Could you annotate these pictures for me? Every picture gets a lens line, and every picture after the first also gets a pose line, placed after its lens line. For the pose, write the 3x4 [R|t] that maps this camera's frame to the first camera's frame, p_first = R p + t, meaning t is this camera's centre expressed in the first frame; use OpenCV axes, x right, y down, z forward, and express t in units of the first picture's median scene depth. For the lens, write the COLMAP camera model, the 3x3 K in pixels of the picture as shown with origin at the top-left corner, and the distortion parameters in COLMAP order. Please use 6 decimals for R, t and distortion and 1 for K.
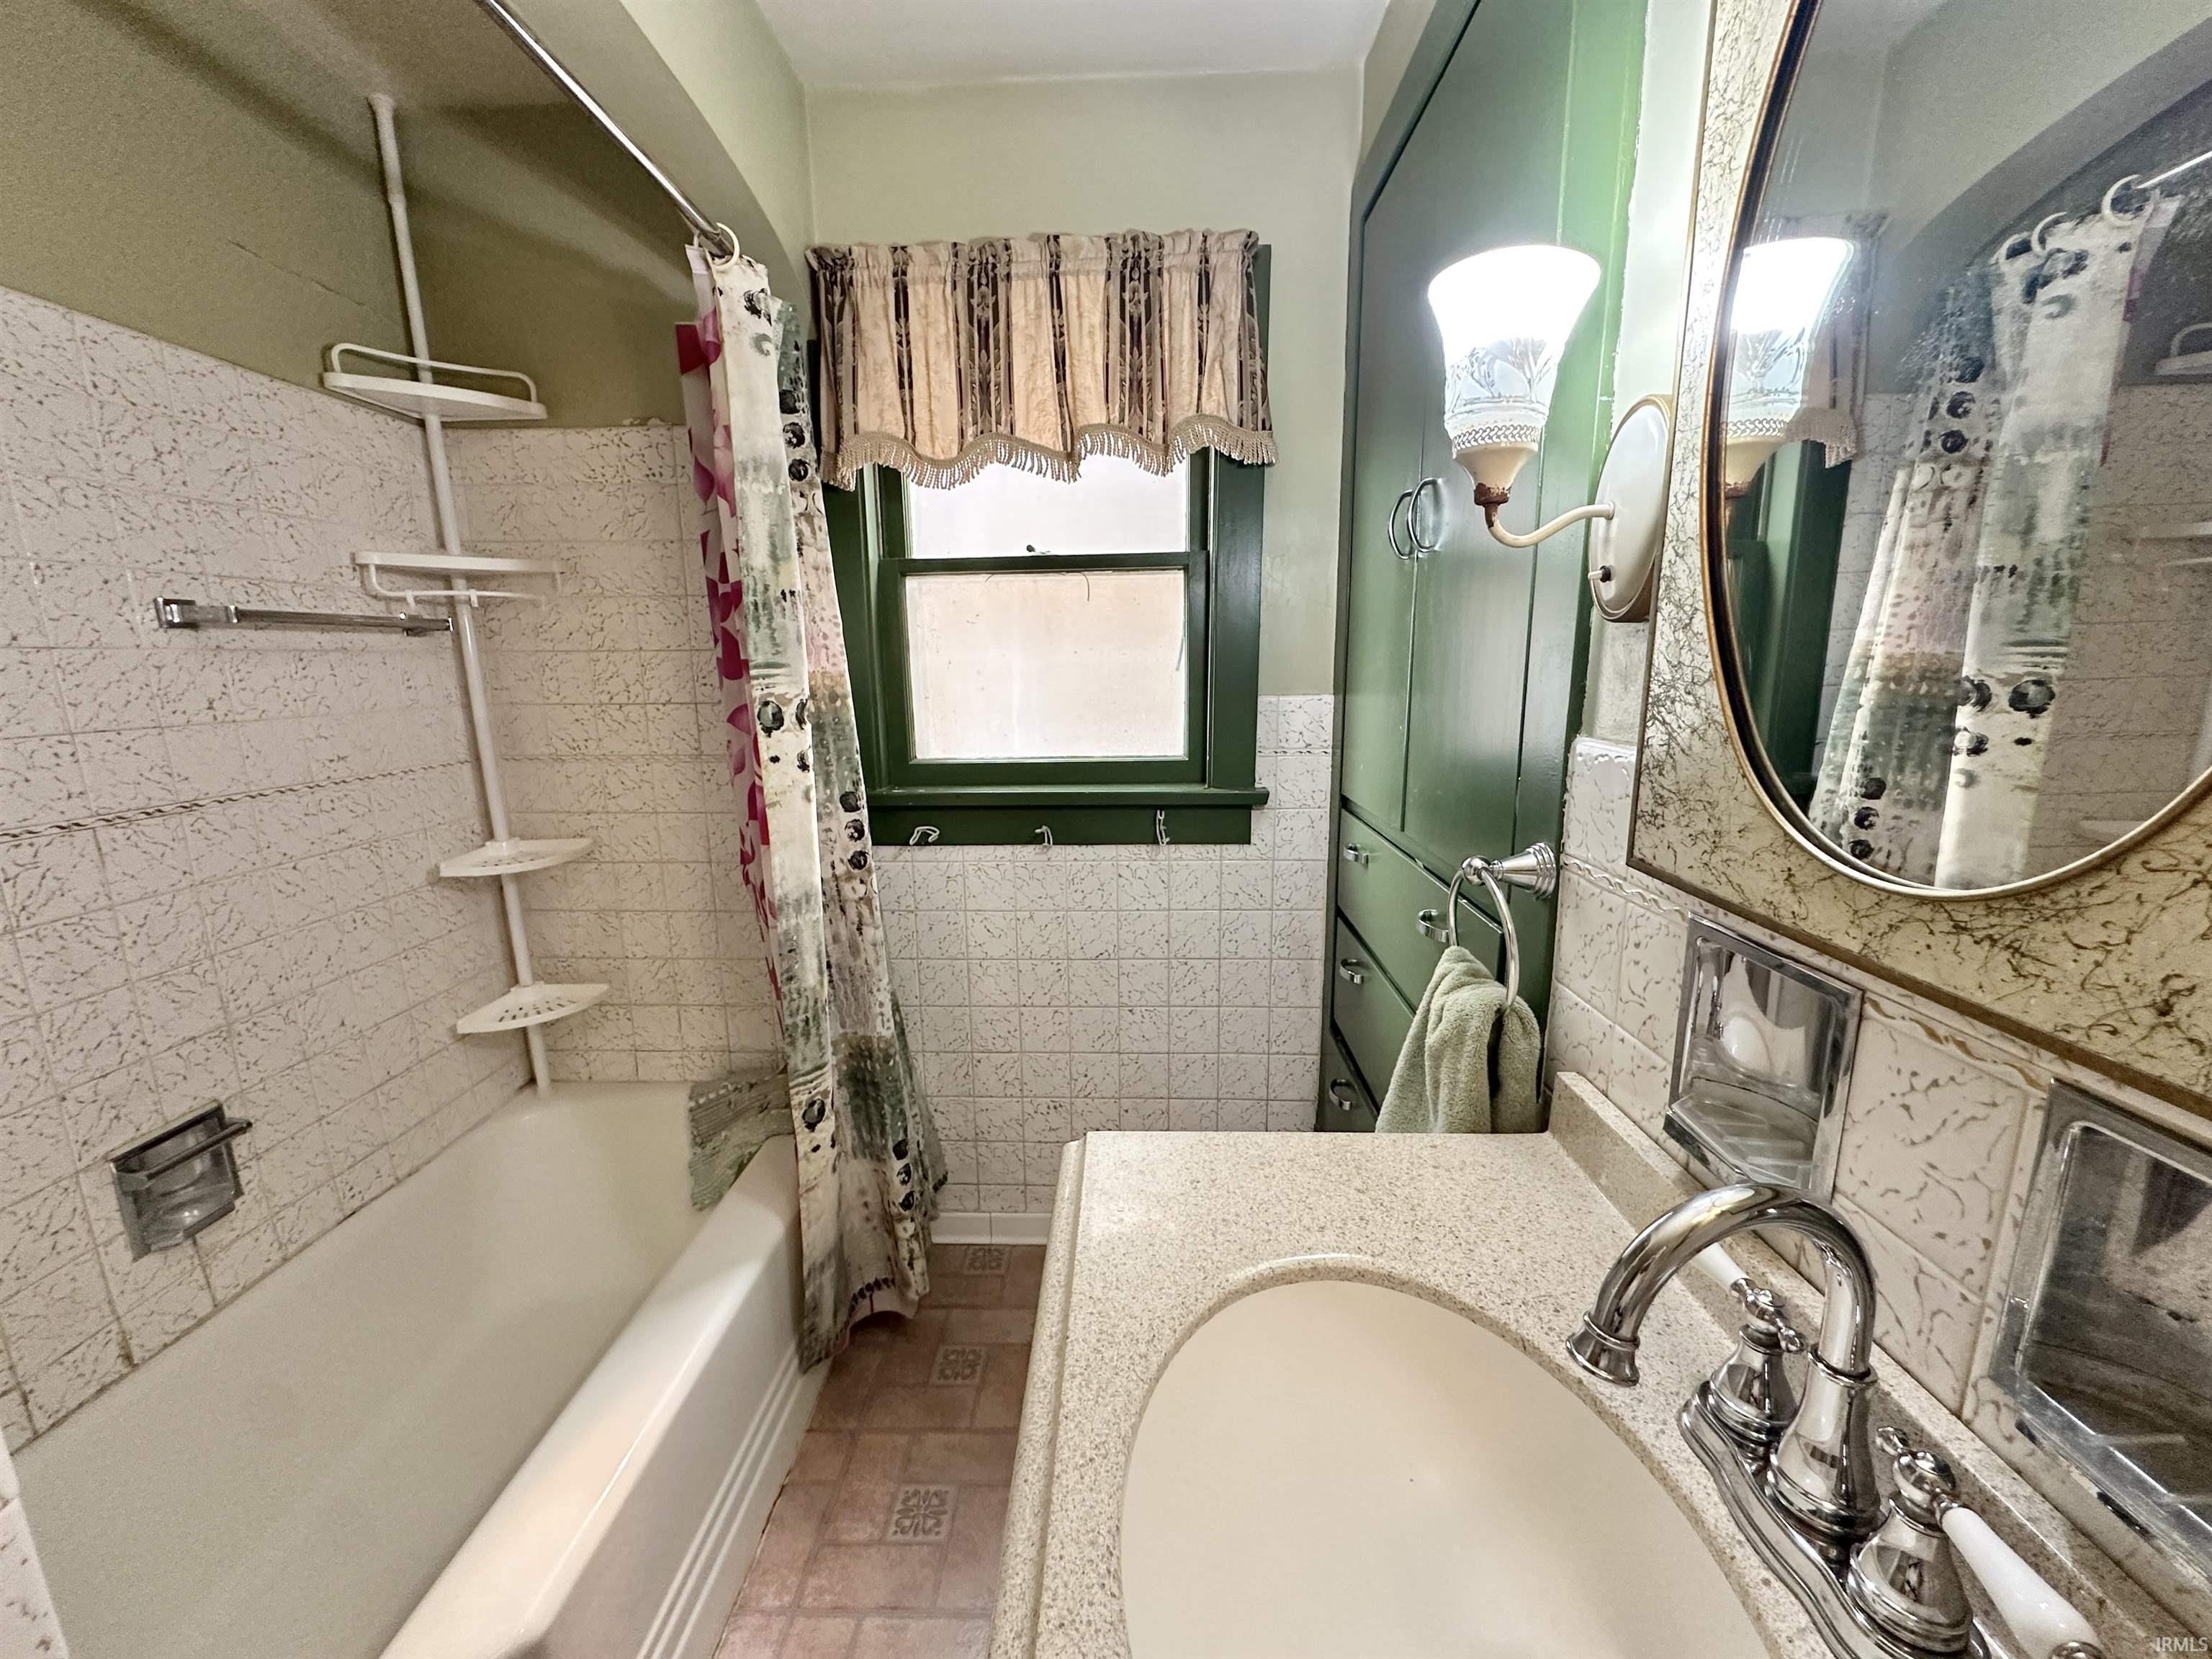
lens RADIAL K [[882.7, 0, 1109.4], [0, 882.7, 828.7], [0, 0, 1]] dist [-0.003103, 0.000515]
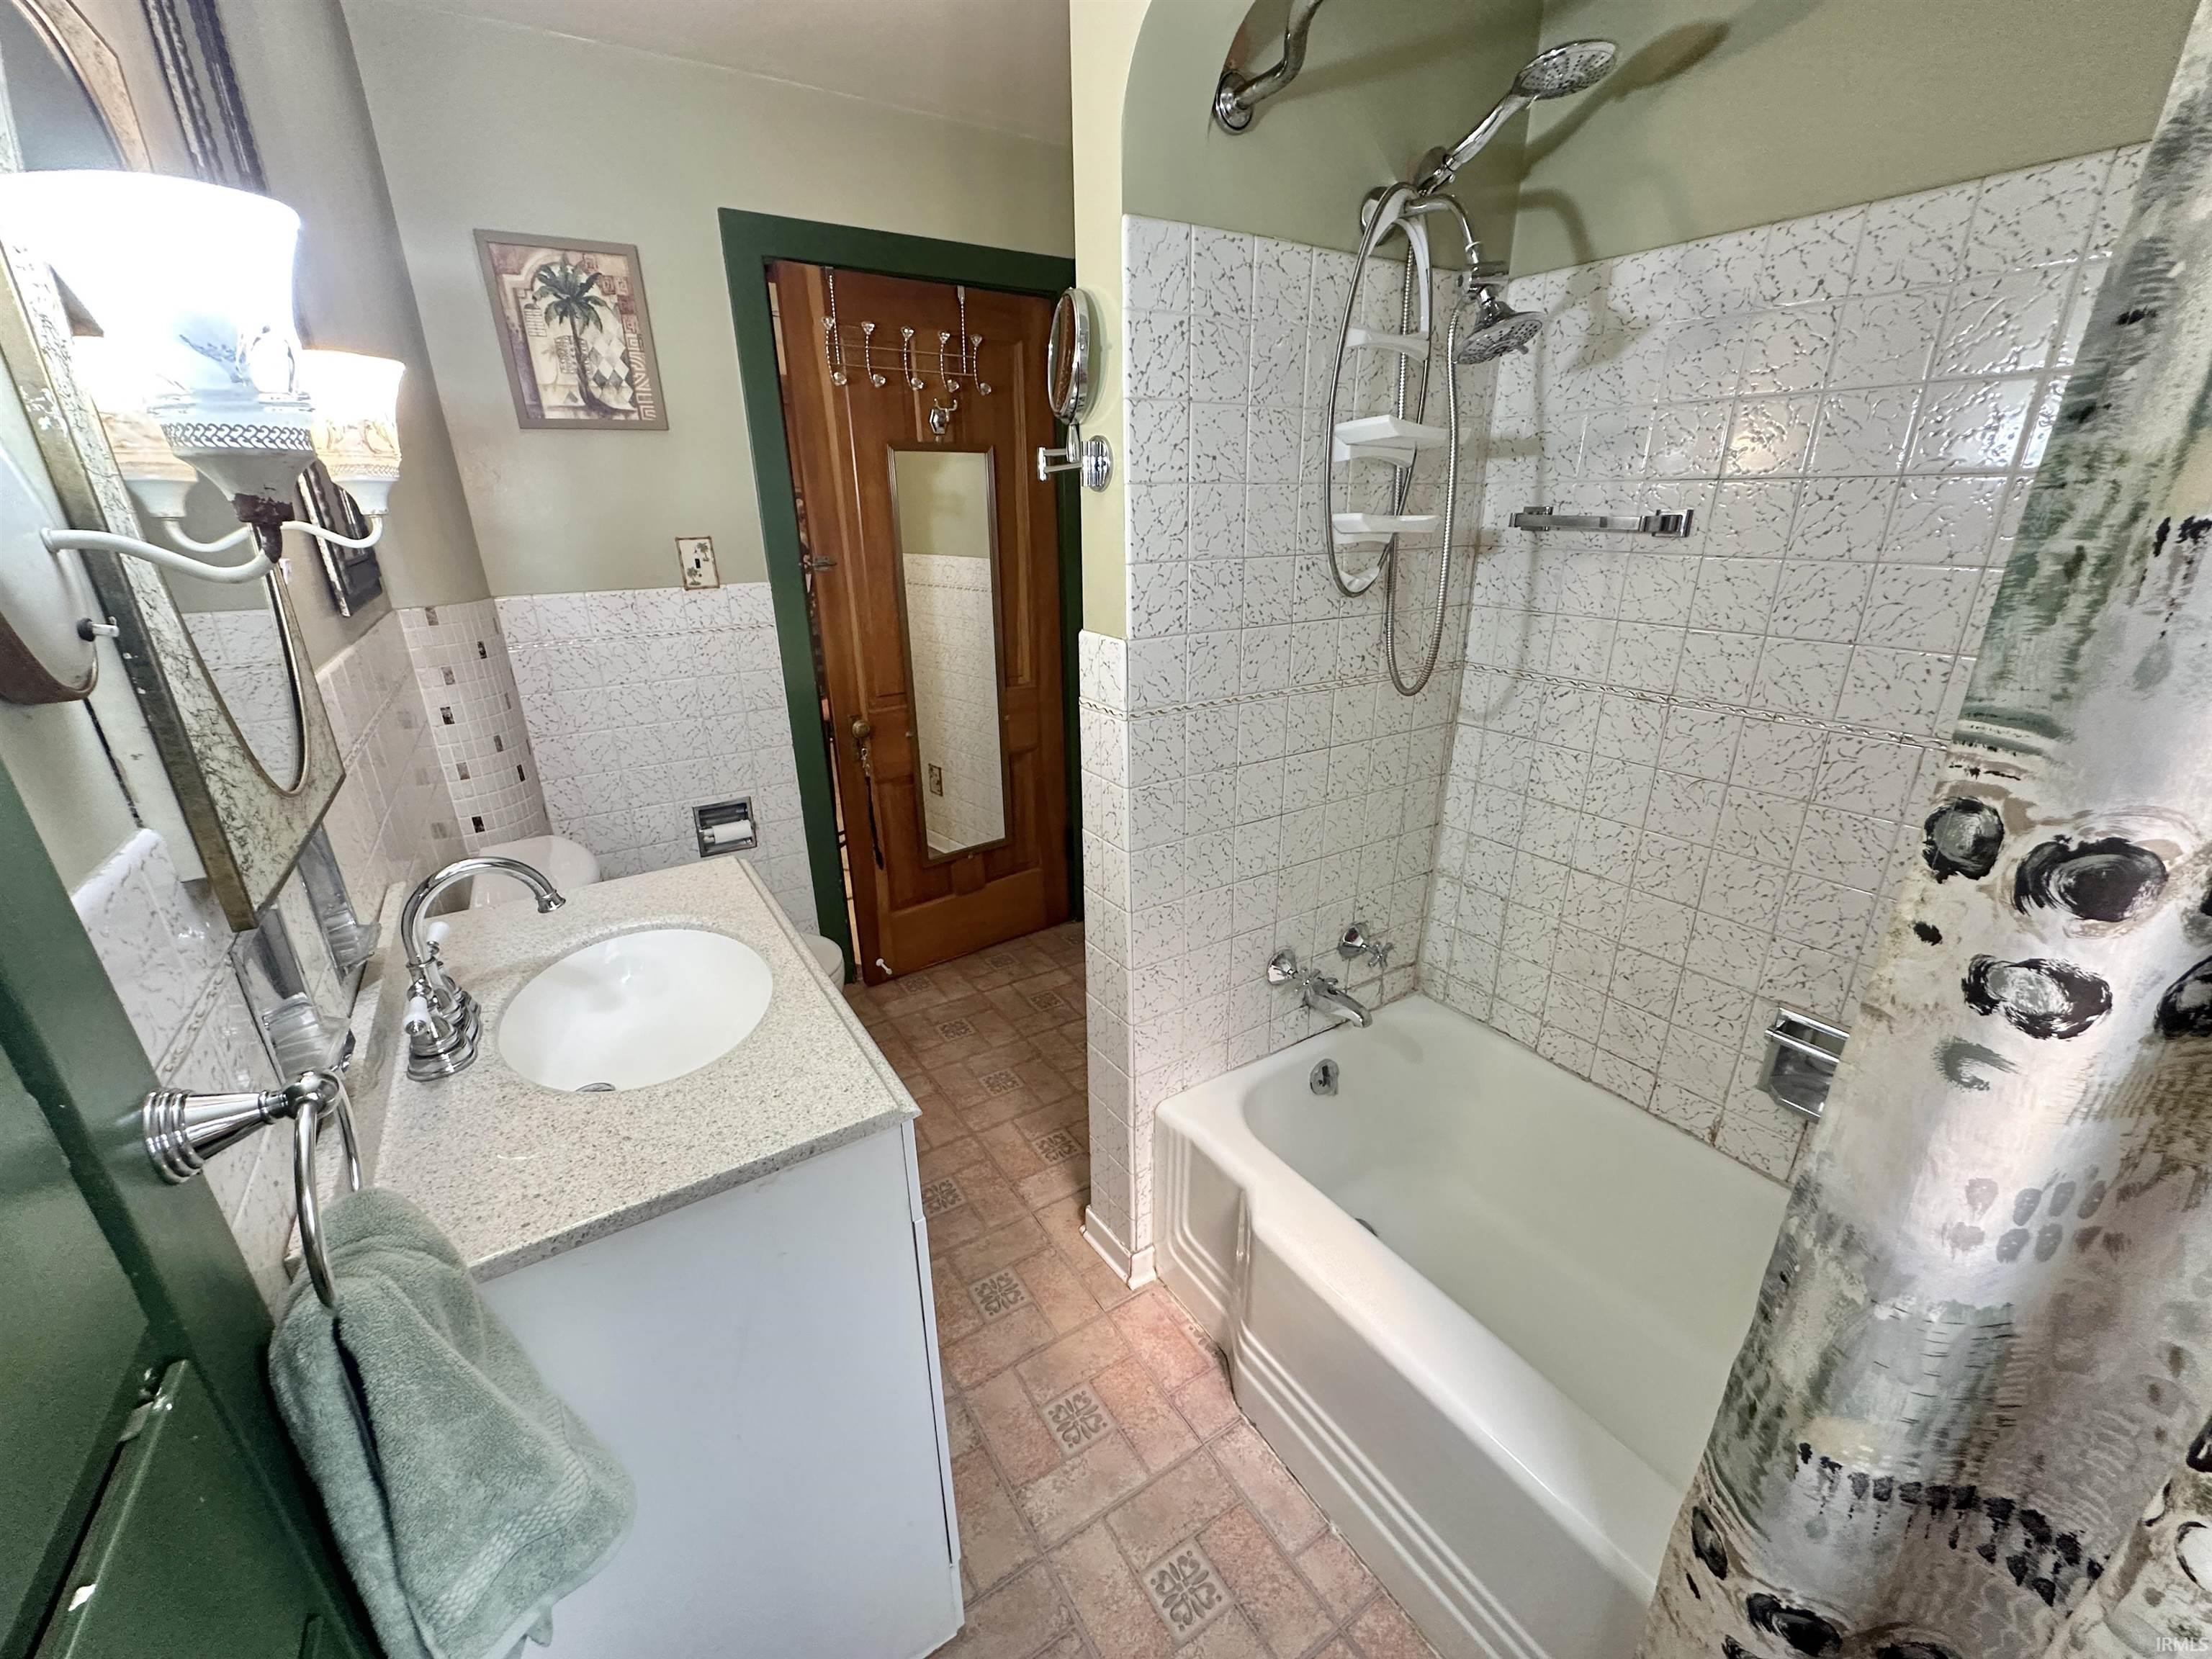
lens RADIAL K [[882.7, 0, 1102.0], [0, 882.7, 825.4], [0, 0, 1]] dist [-0.003103, 0.000515]
pose [[-0.822717, 0.218769, -0.524668, 0.156927], [-0.086372, 0.864154, 0.495760, -0.302733], [0.561850, 0.453187, -0.692059, 1.063942]]
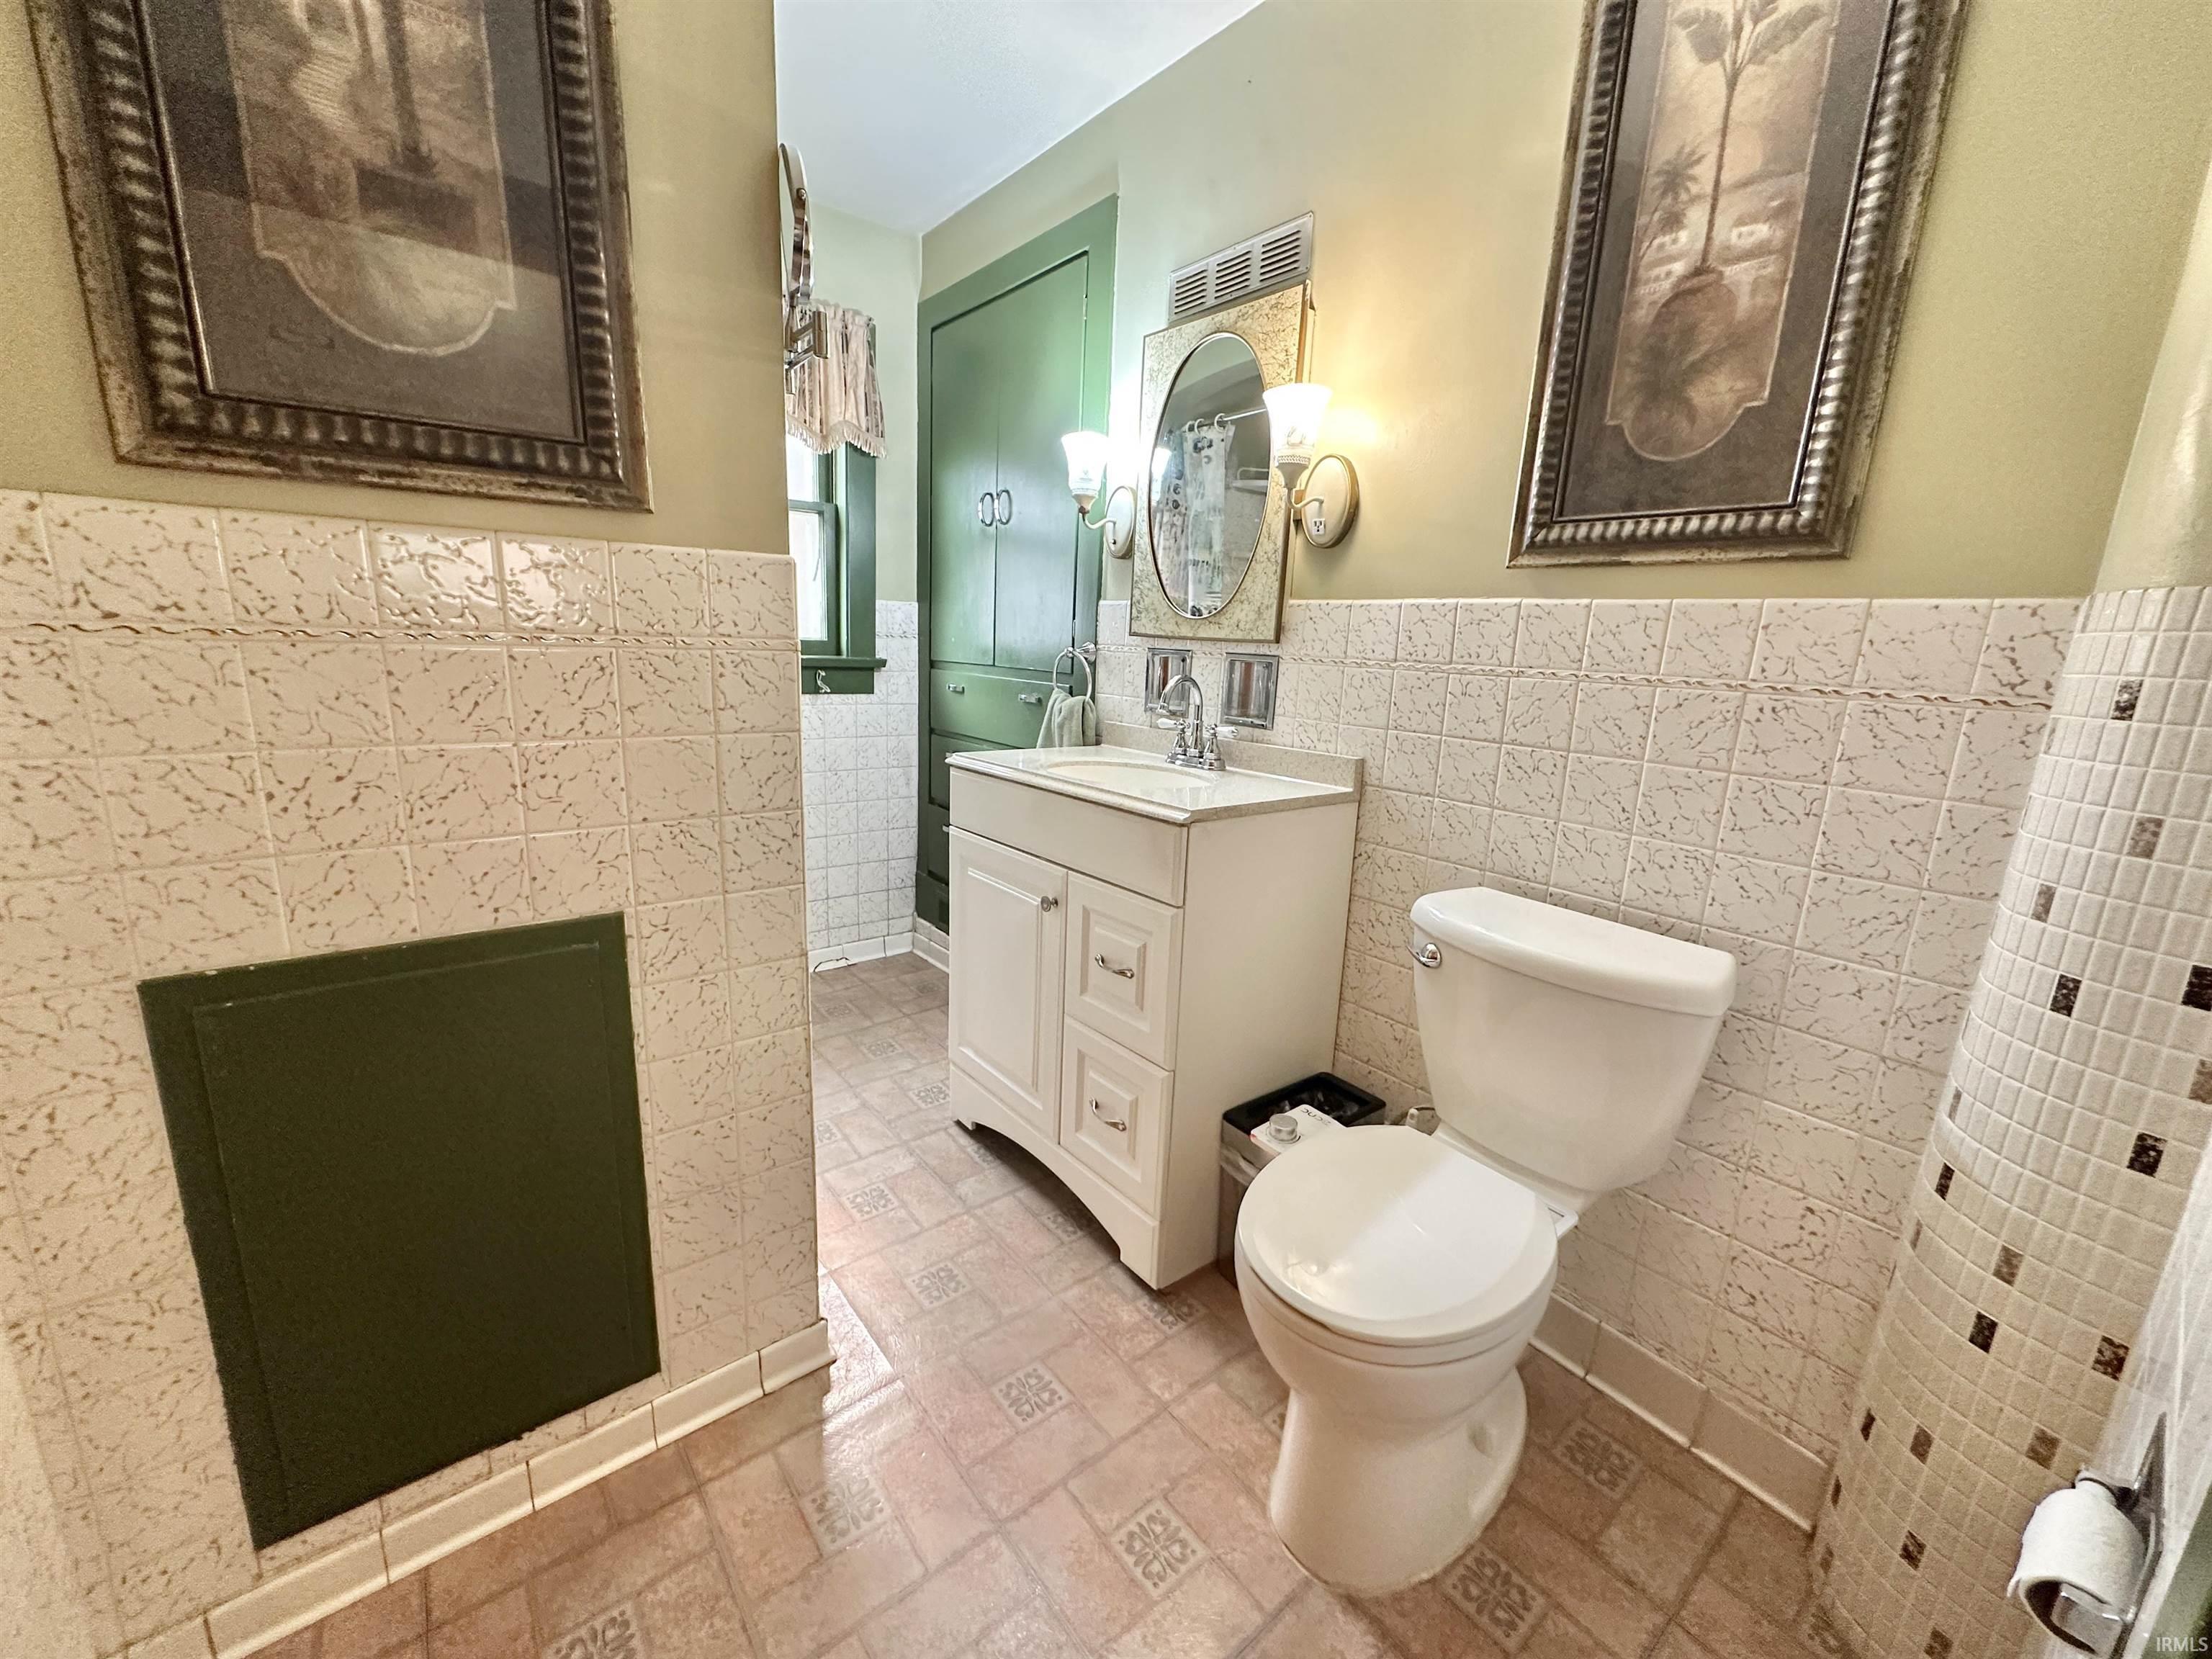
lens RADIAL K [[882.7, 0, 1105.8], [0, 882.7, 833.7], [0, 0, 1]] dist [-0.003103, 0.000515]
pose [[0.758490, -0.098046, 0.644266, -0.778469], [0.070965, 0.995165, 0.067900, 0.258075], [-0.647809, -0.005781, 0.761781, -0.669695]]
